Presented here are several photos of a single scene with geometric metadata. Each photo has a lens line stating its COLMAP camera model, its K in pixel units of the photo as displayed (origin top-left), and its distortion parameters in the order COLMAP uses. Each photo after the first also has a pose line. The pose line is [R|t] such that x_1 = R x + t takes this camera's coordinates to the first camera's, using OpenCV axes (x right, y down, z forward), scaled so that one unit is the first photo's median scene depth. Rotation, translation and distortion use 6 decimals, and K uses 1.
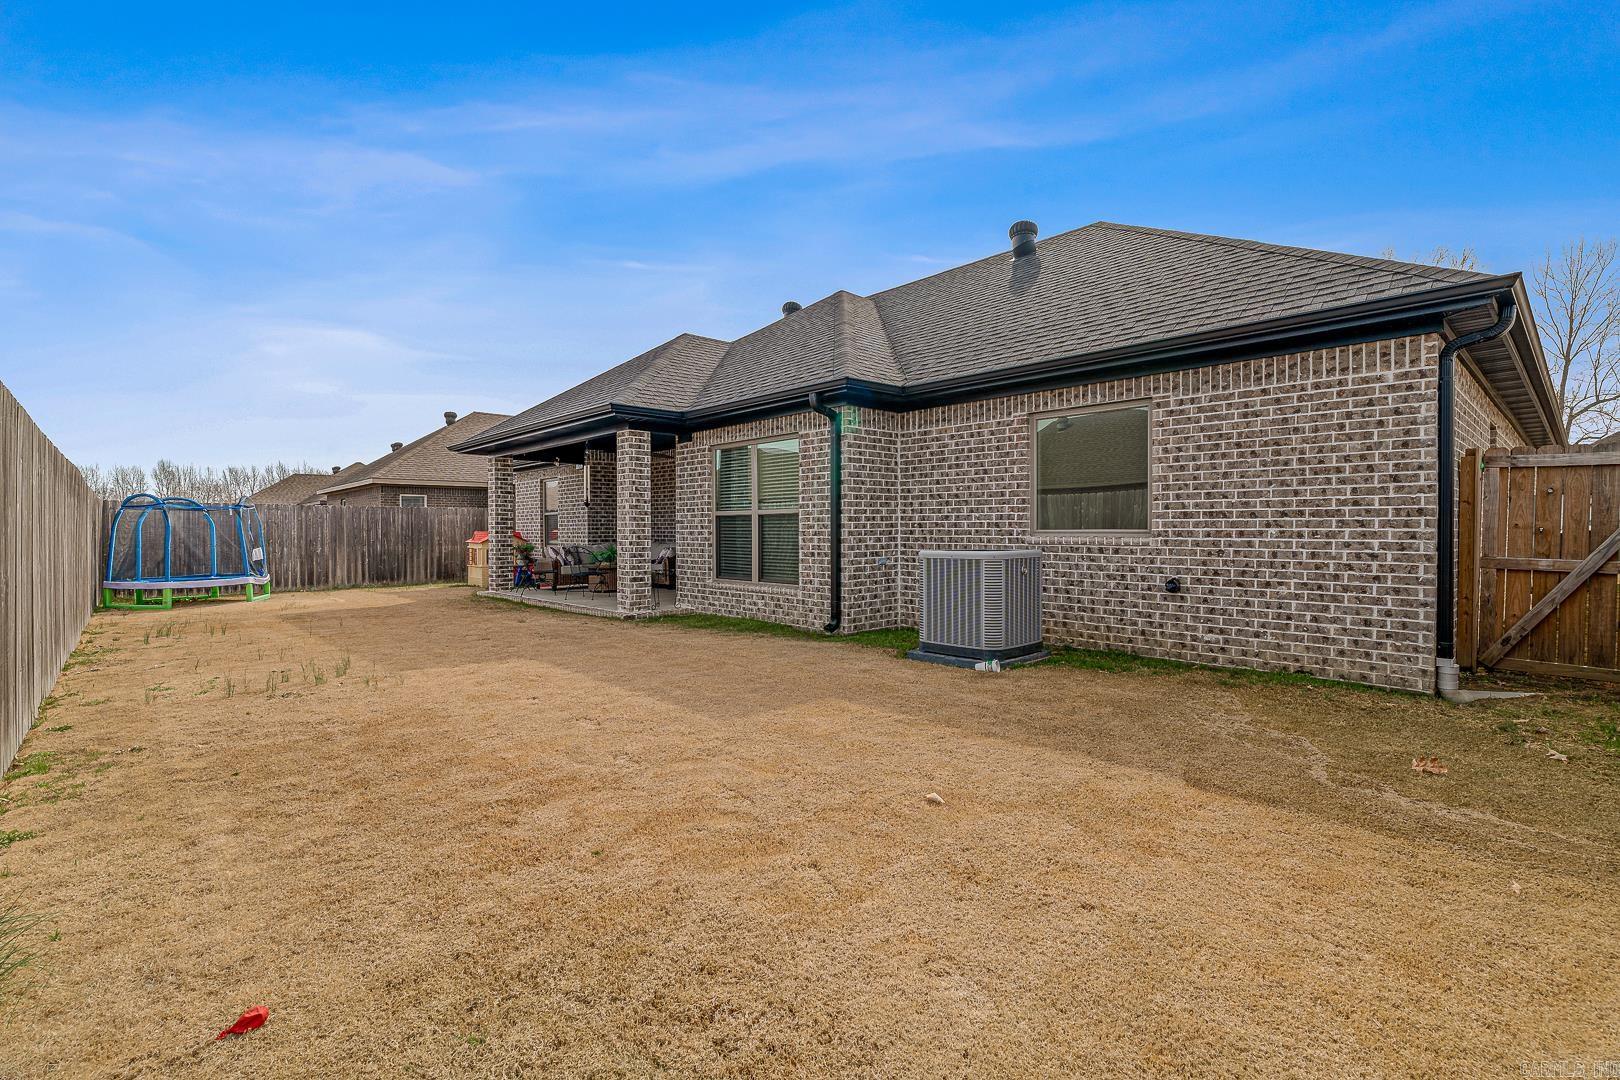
lens RADIAL K [[737.5, 0, 805.0], [0, 737.5, 539.6], [0, 0, 1]] dist [-0.004468, 0.001611]
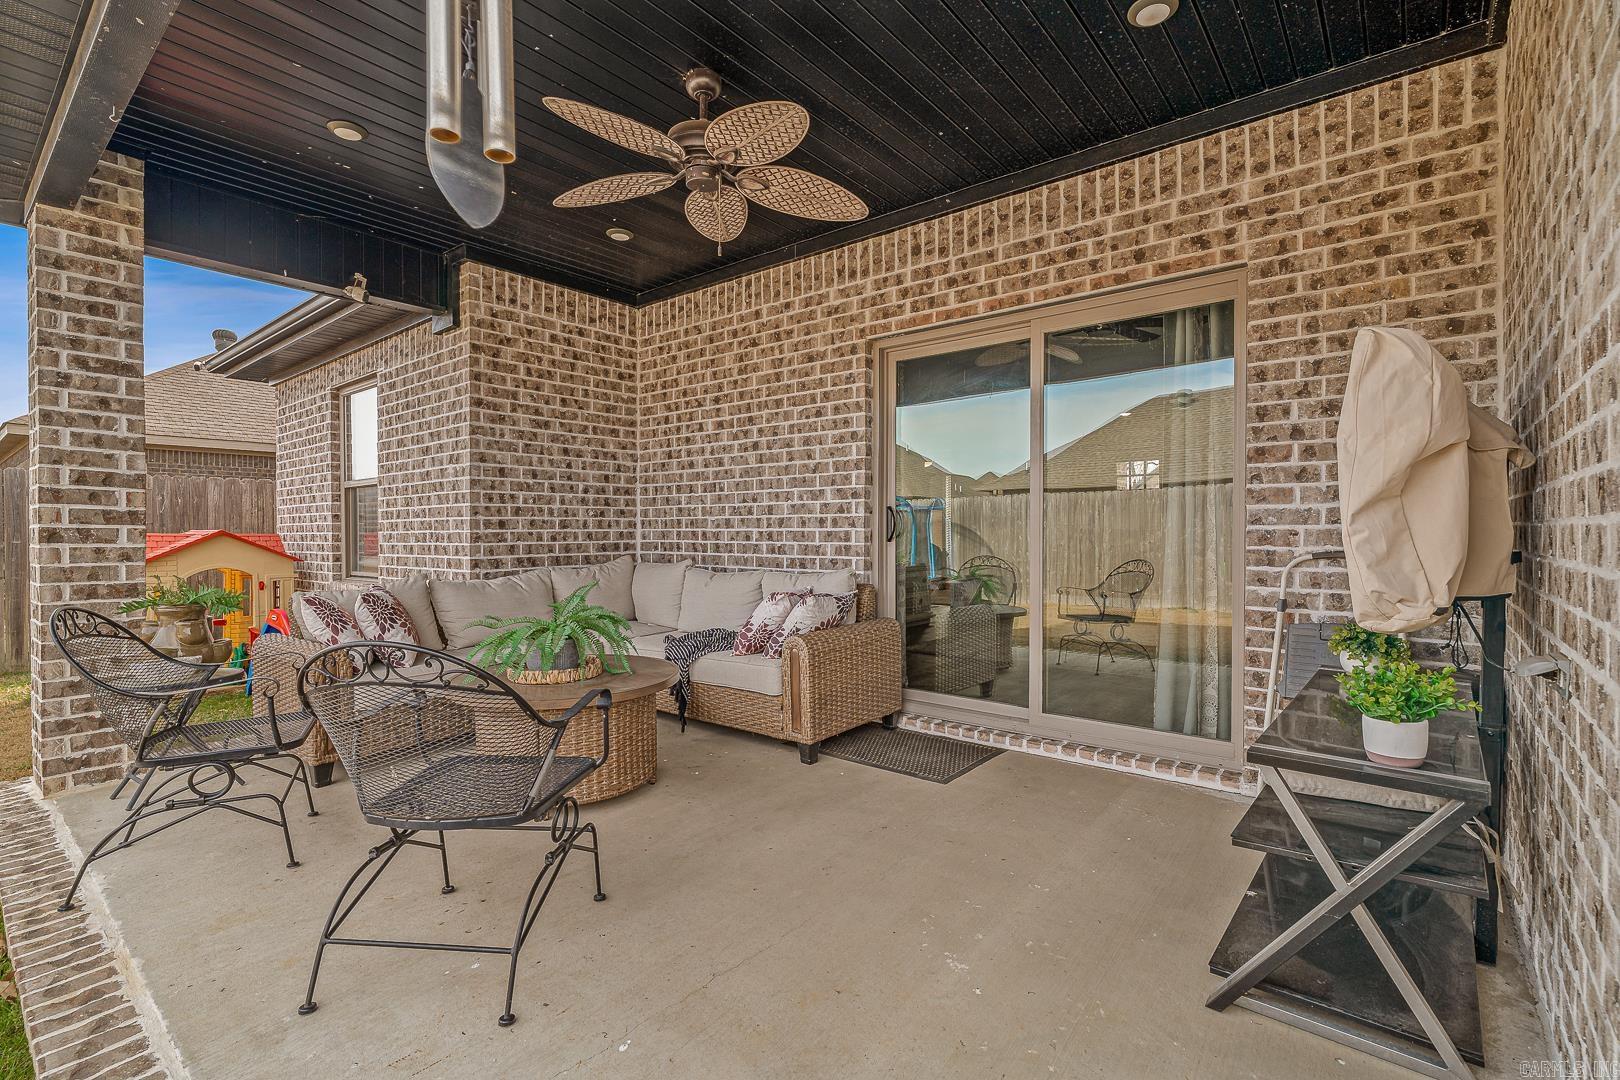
lens RADIAL K [[737.5, 0, 805.0], [0, 737.5, 539.6], [0, 0, 1]] dist [-0.004468, 0.001611]
pose [[0.991140, -0.005271, 0.132720, -0.183113], [0.005893, 0.999973, -0.004294, -0.005572], [-0.132693, 0.005038, 0.991144, 0.627669]]
